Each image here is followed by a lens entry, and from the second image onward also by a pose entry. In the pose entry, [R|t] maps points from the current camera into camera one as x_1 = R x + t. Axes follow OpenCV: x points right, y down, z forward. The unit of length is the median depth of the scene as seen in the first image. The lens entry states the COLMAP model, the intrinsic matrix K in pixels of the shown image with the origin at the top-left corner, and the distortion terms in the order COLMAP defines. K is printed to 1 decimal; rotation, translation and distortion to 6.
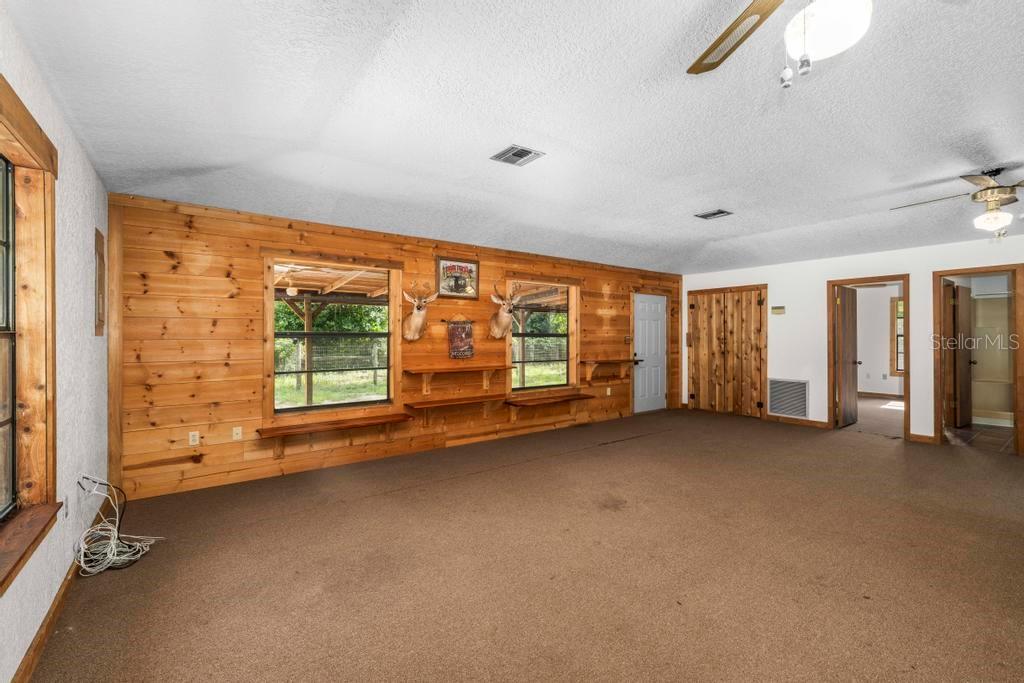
lens RADIAL K [[436.3, 0, 514.2], [0, 436.3, 334.4], [0, 0, 1]] dist [-0.000233, -0.000285]
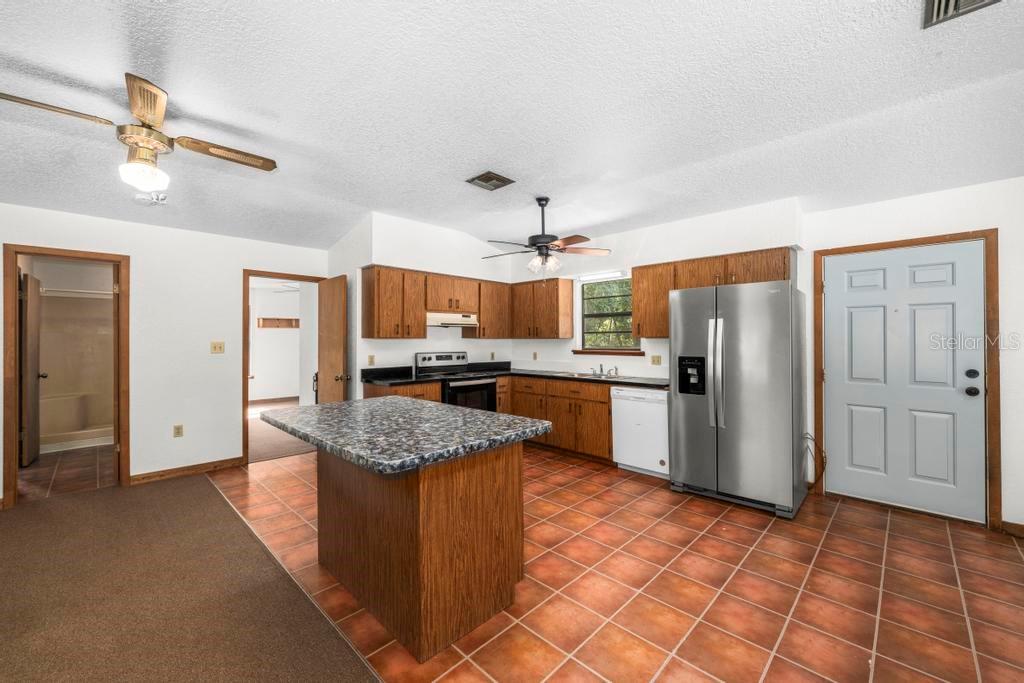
lens RADIAL K [[409.6, 0, 512.3], [0, 409.6, 337.8], [0, 0, 1]] dist [0.003870, 0.000266]
pose [[-0.152711, 0.004031, 0.988263, 0.226782], [0.000175, 0.999992, -0.004052, -0.001567], [-0.988271, -0.000446, -0.152710, 0.326341]]
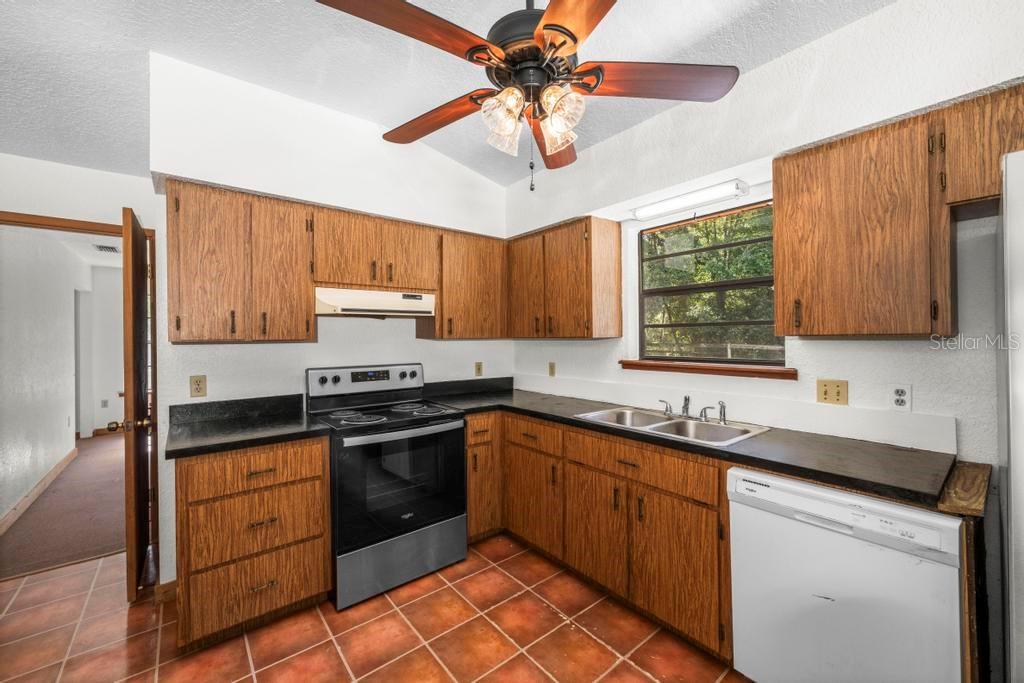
lens RADIAL K [[409.6, 0, 511.3], [0, 409.6, 336.9], [0, 0, 1]] dist [0.003870, 0.000266]
pose [[-0.041637, -0.001010, 0.999132, 0.661927], [0.006203, 0.999980, 0.001269, -0.006437], [-0.999114, 0.006250, -0.041630, 0.193275]]
